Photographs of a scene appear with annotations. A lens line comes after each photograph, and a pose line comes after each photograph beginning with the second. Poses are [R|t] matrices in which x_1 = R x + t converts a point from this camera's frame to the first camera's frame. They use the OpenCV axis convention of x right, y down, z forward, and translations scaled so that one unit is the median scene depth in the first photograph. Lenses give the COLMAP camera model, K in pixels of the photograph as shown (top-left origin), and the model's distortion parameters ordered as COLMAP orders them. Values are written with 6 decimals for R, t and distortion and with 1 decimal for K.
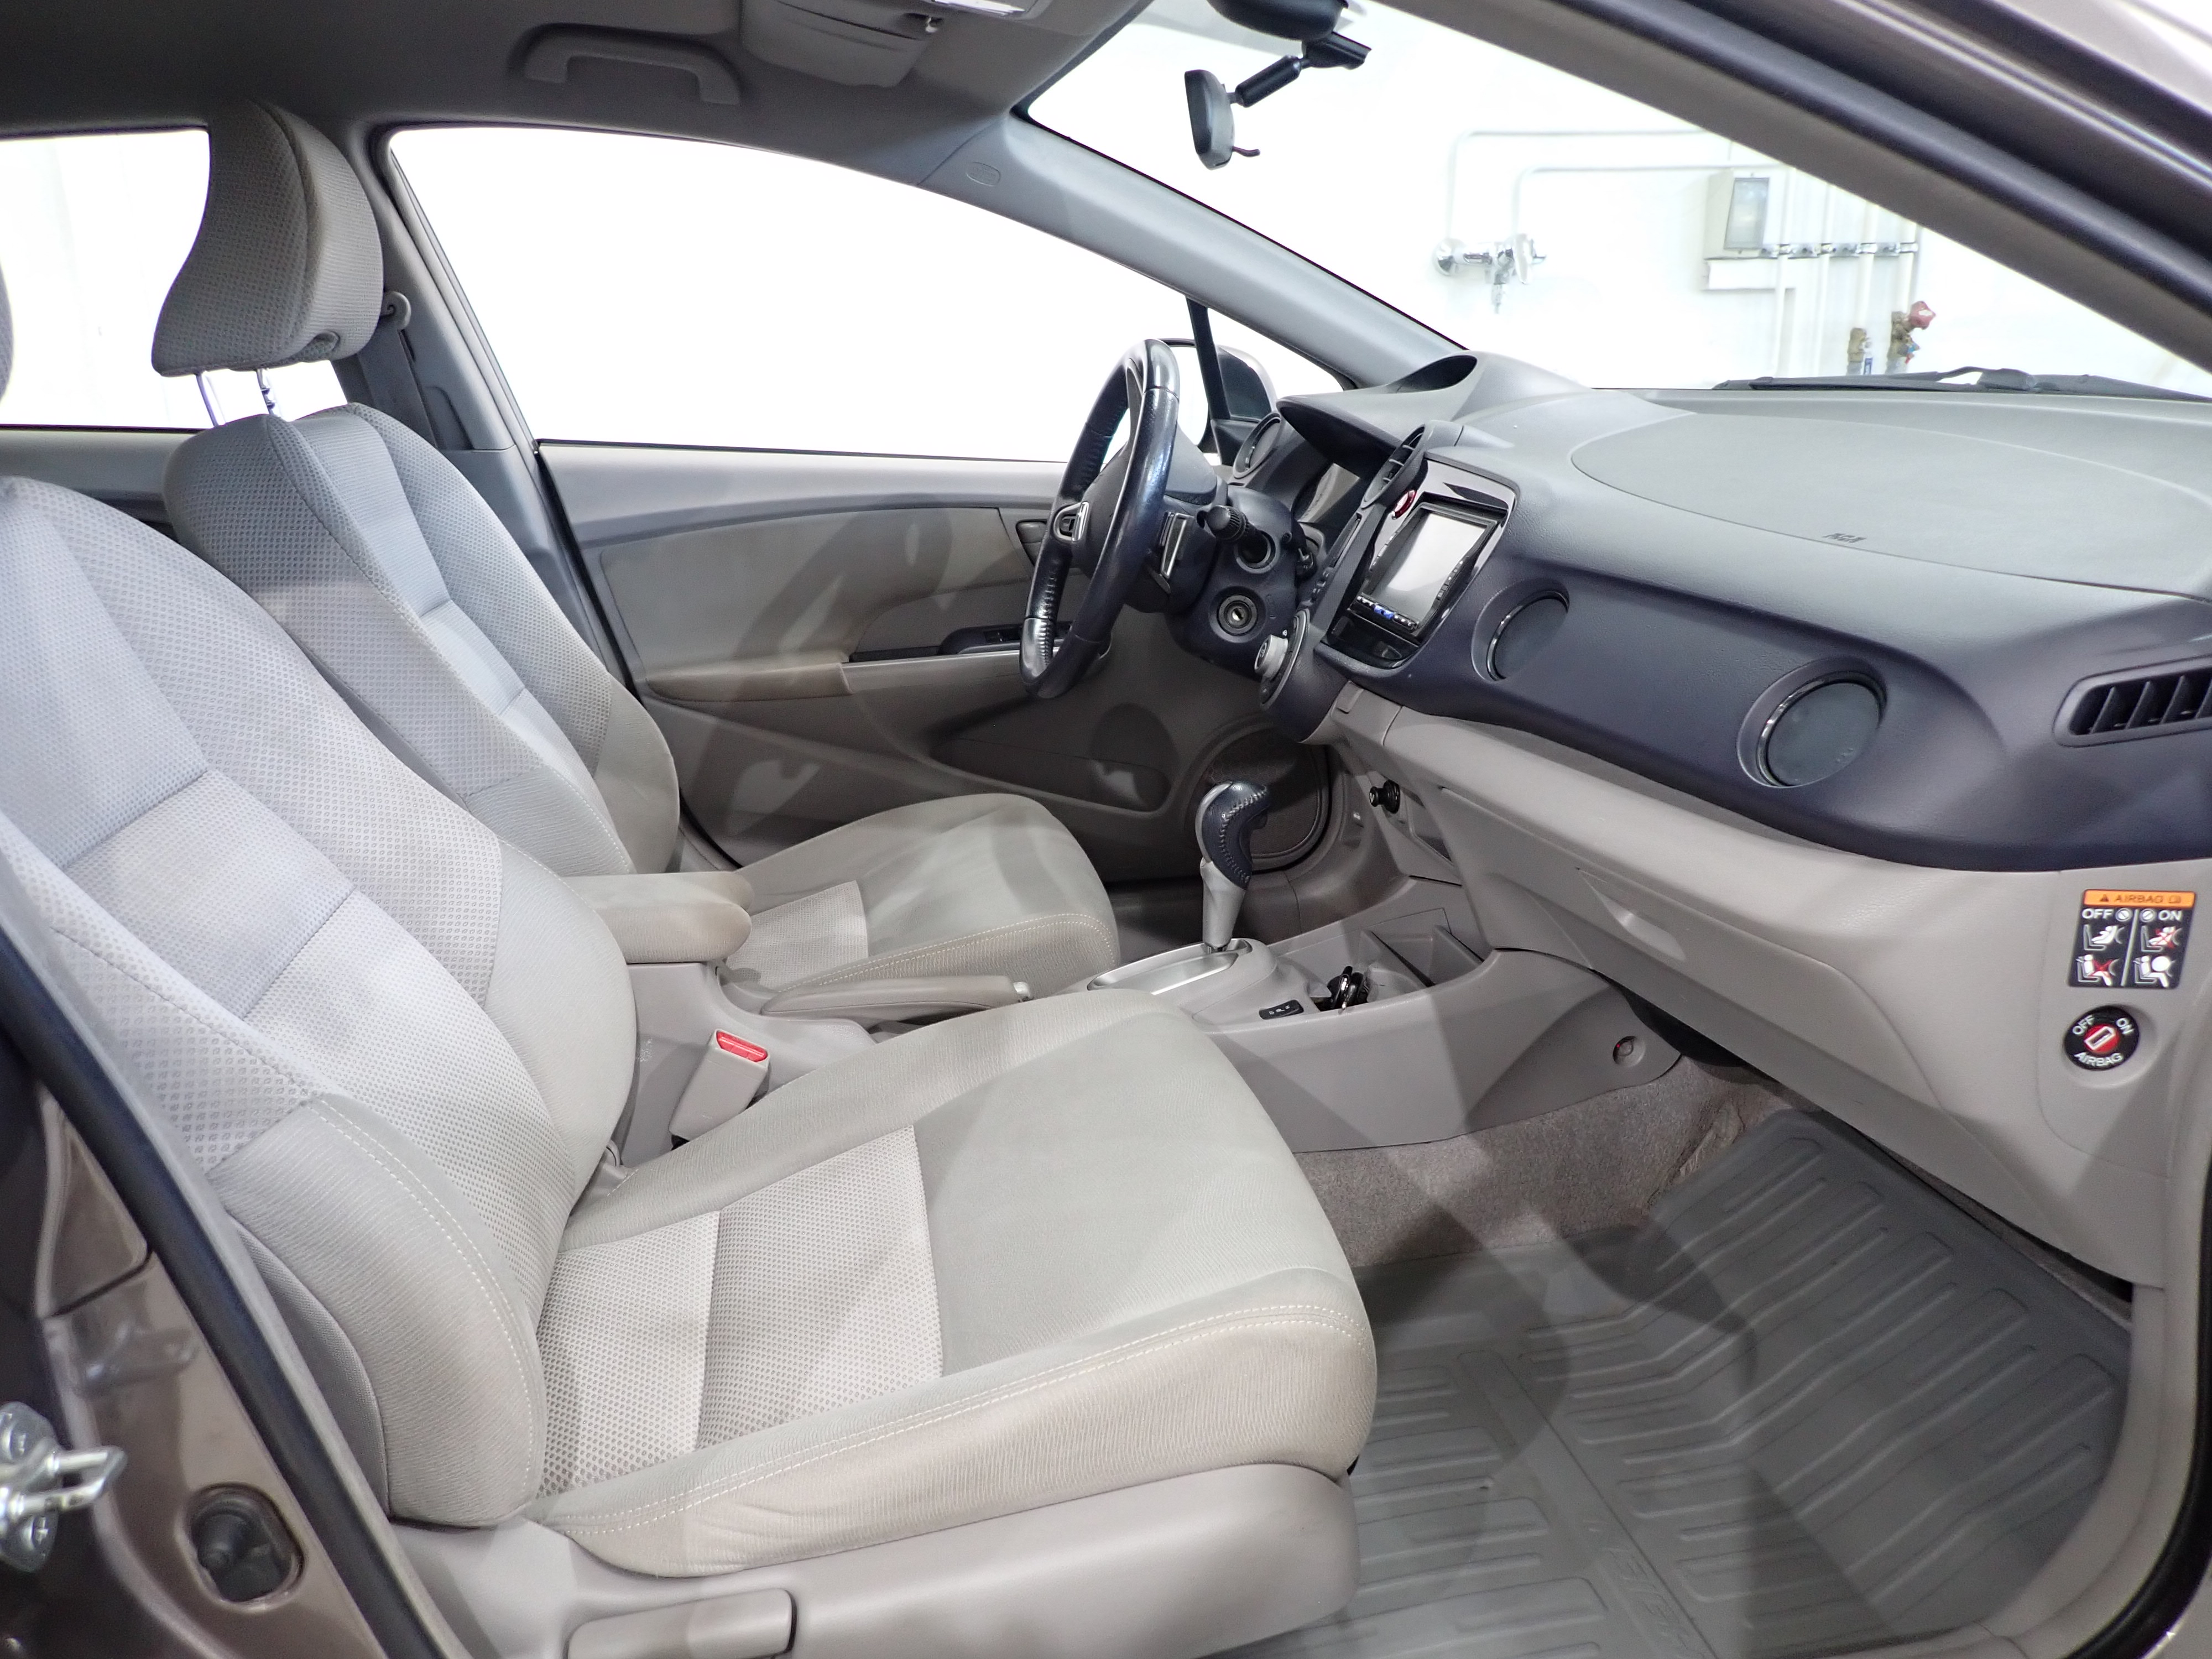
lens RADIAL K [[1621.8, 0, 1096.7], [0, 1621.8, 830.5], [0, 0, 1]] dist [0.001964, -0.009943]
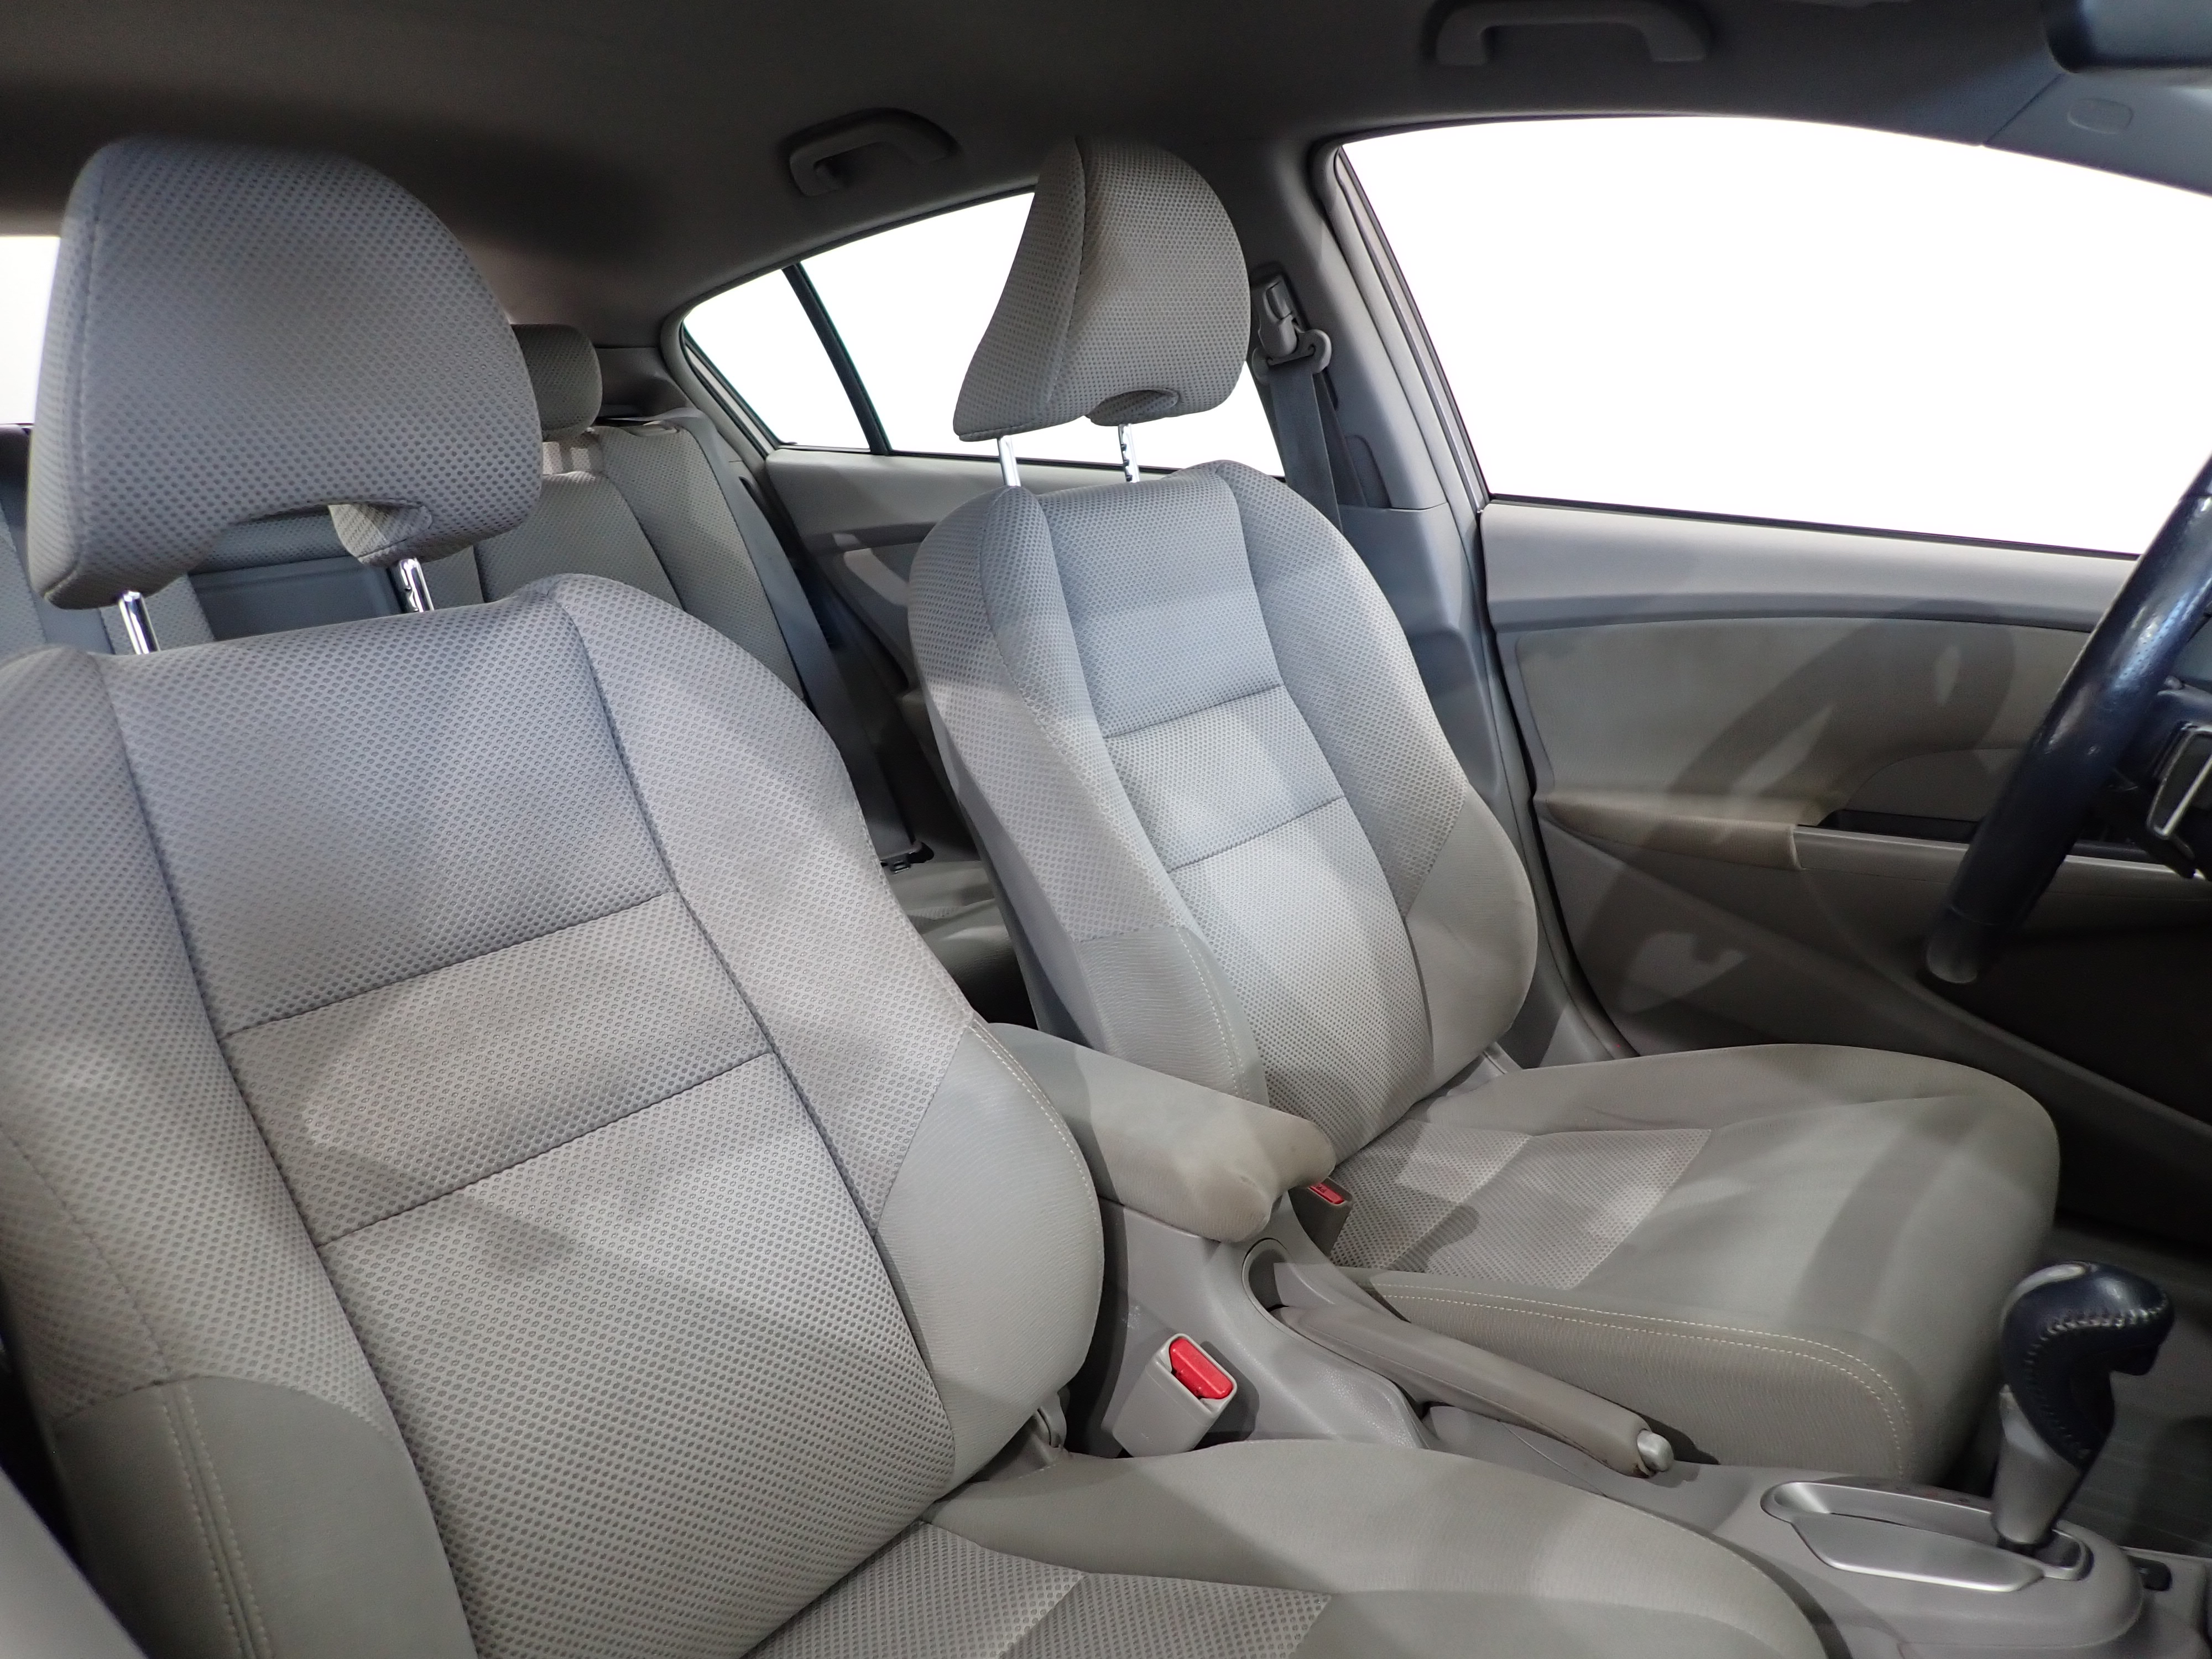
lens RADIAL K [[1621.8, 0, 1114.1], [0, 1621.8, 839.9], [0, 0, 1]] dist [0.001964, -0.009943]
pose [[0.667332, 0.202727, -0.716638, 0.156481], [-0.187012, 0.977023, 0.102241, -0.113957], [0.720898, 0.065791, 0.689911, 0.287749]]
